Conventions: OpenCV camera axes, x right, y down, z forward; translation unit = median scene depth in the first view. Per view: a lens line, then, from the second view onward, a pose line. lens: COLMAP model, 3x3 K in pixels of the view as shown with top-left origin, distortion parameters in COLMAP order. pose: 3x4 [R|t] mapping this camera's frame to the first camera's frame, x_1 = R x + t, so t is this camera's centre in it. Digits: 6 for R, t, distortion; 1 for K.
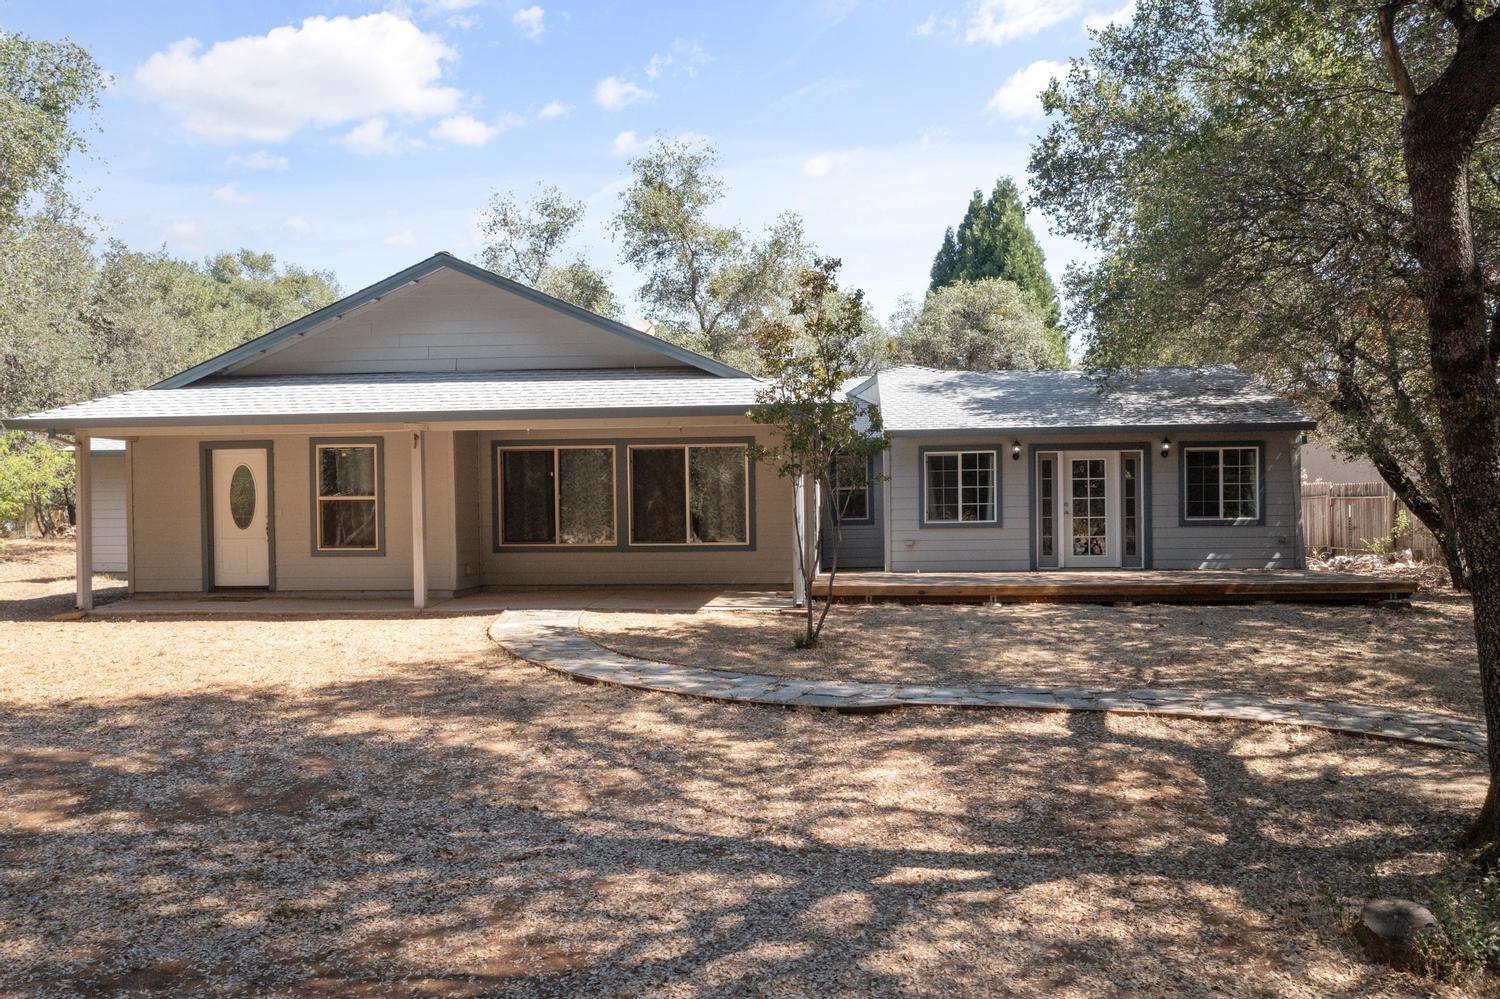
lens RADIAL K [[1191.4, 0, 748.2], [0, 1191.4, 519.5], [0, 0, 1]] dist [-0.006173, 0.002078]
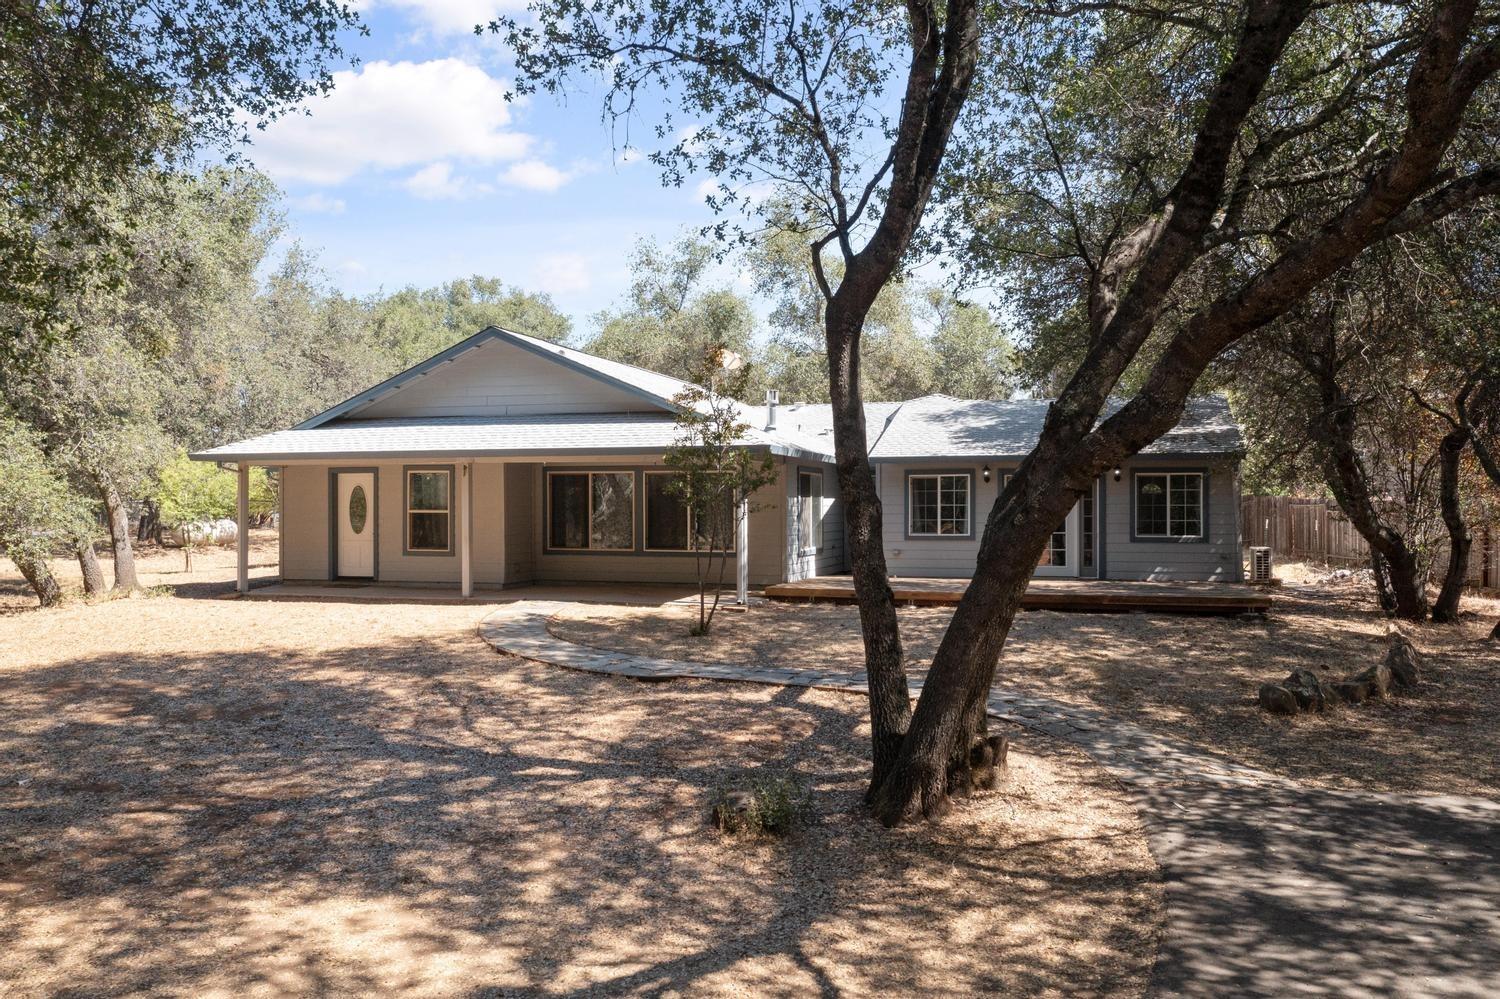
lens RADIAL K [[1168.0, 0, 750.0], [0, 1168.0, 499.5], [0, 0, 1]] dist [-0.003044, -0.000523]
pose [[0.979713, 0.010490, -0.200130, 0.252754], [-0.012455, 0.999886, -0.008559, -0.023183], [0.200018, 0.010878, 0.979732, -0.180578]]
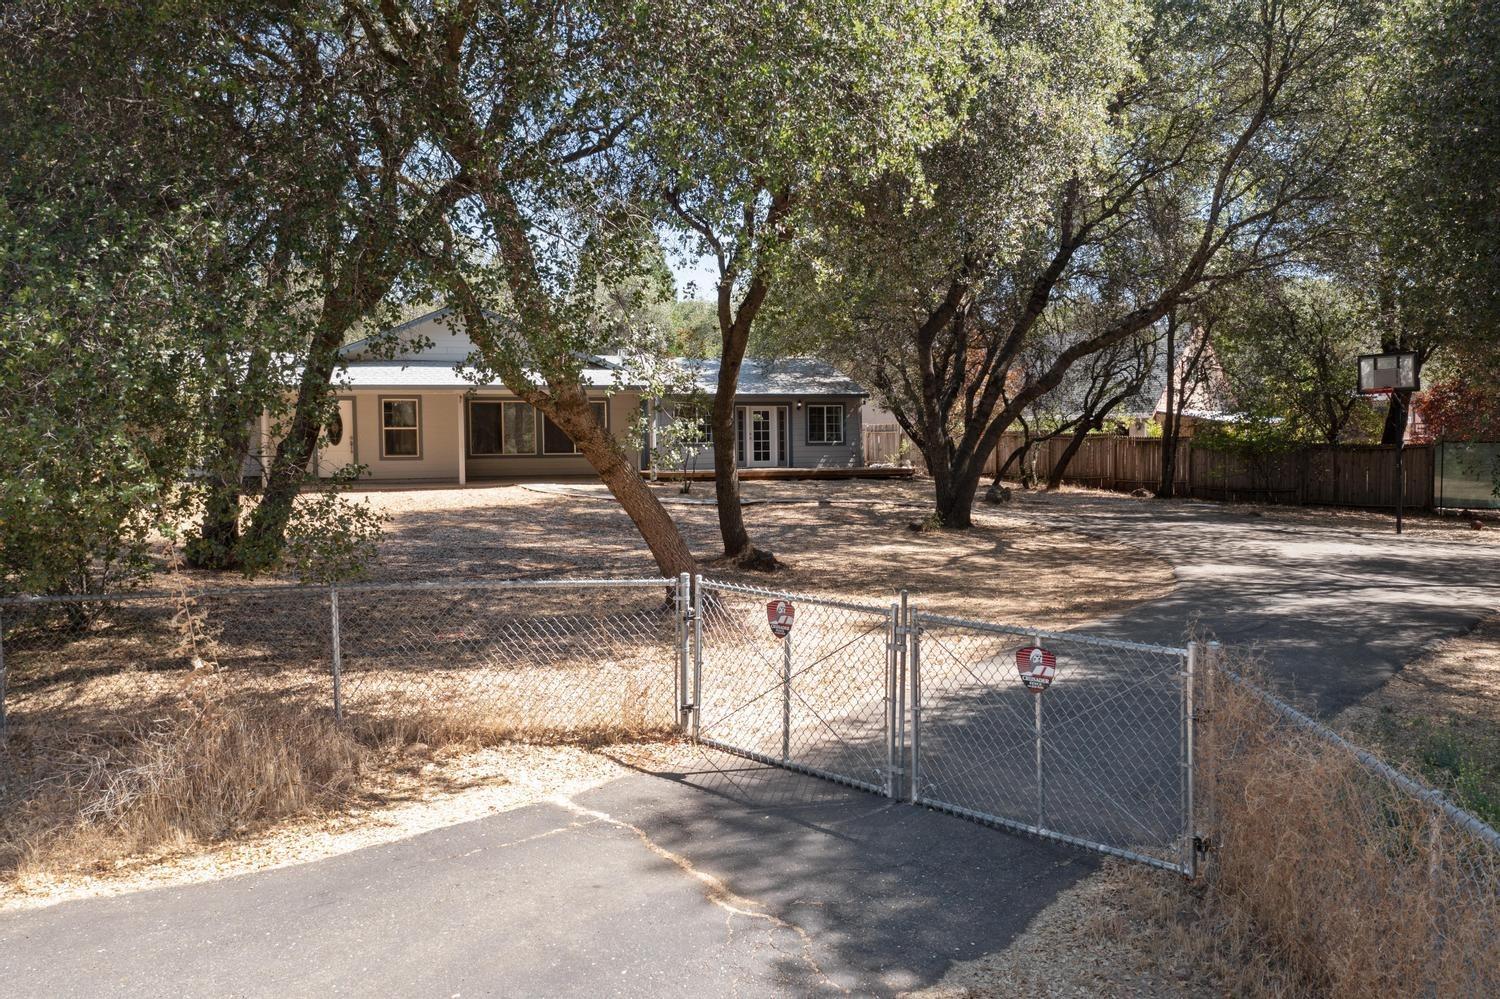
lens RADIAL K [[1168.0, 0, 750.0], [0, 1168.0, 499.5], [0, 0, 1]] dist [-0.003044, -0.000523]
pose [[0.930049, -0.016359, 0.367072, -0.469025], [0.002714, 0.999287, 0.037657, 0.023838], [-0.367426, -0.034027, 0.929430, -0.823063]]
